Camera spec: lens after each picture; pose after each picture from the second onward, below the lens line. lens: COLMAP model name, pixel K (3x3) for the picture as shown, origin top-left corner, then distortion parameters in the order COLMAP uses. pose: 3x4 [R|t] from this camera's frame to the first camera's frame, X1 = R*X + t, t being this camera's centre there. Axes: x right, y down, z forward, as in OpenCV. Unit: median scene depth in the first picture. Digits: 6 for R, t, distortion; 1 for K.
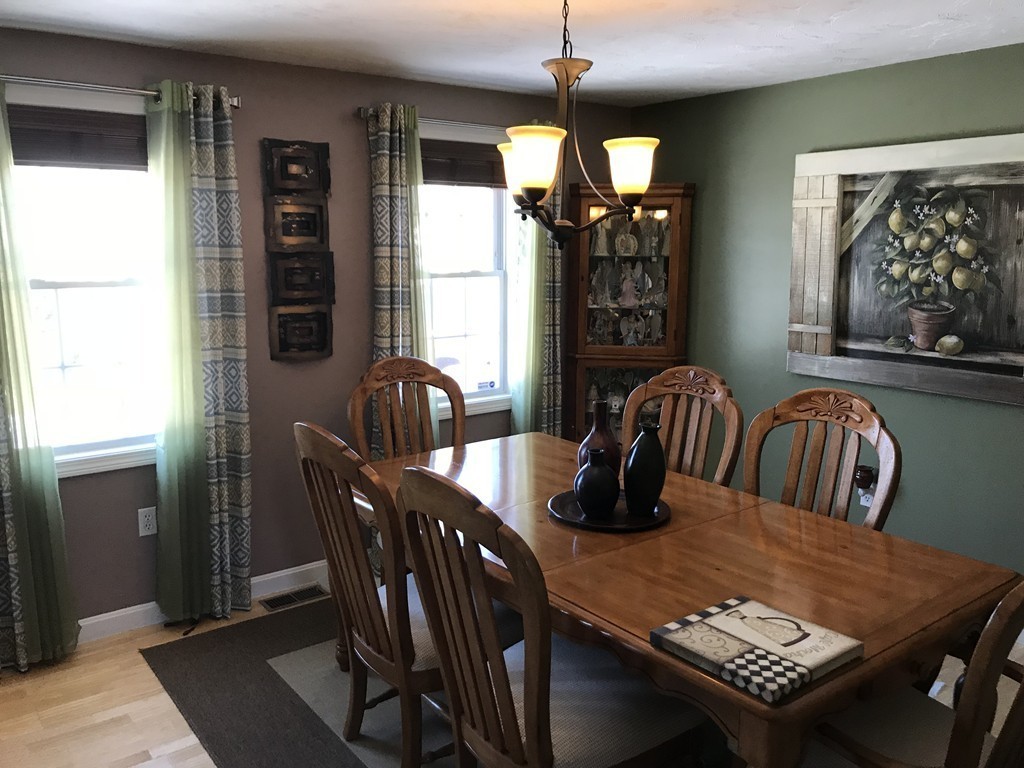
lens RADIAL K [[833.3, 0, 512.0], [0, 833.3, 384.0], [0, 0, 1]] dist [0.005214, -0.002118]
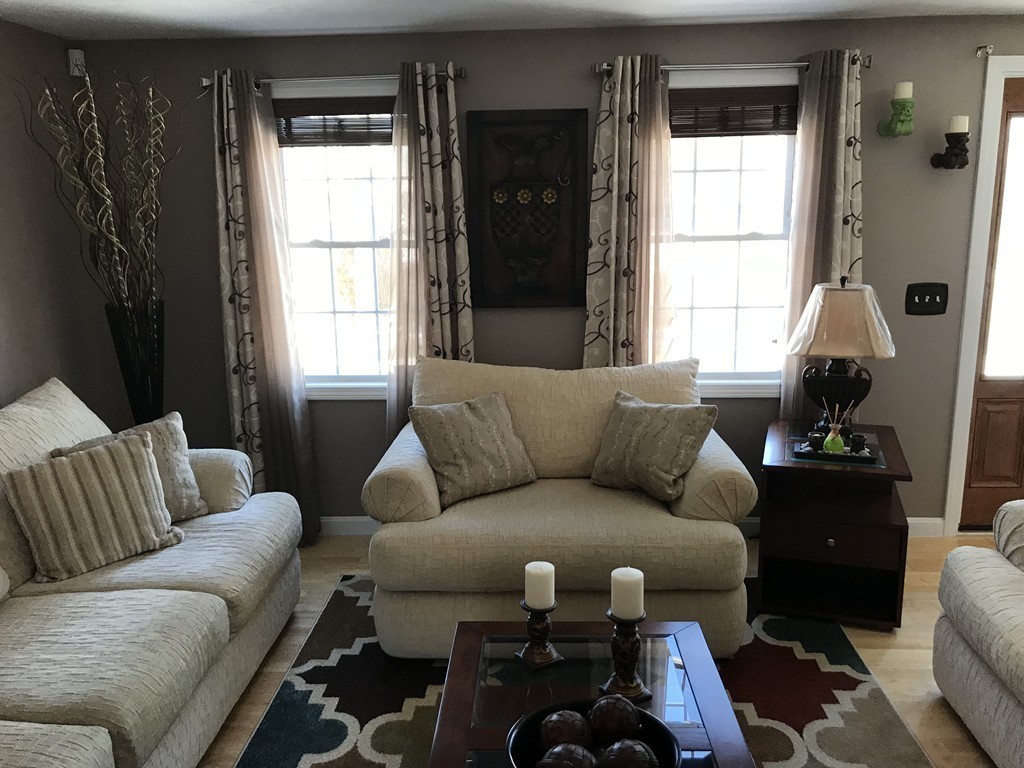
lens RADIAL K [[833.3, 0, 512.0], [0, 833.3, 384.0], [0, 0, 1]] dist [0.005214, -0.002118]
pose [[0.742996, 0.123164, -0.657866, 0.482604], [-0.086965, 0.992355, 0.087567, -0.044839], [0.663622, -0.007851, 0.748027, 0.232150]]
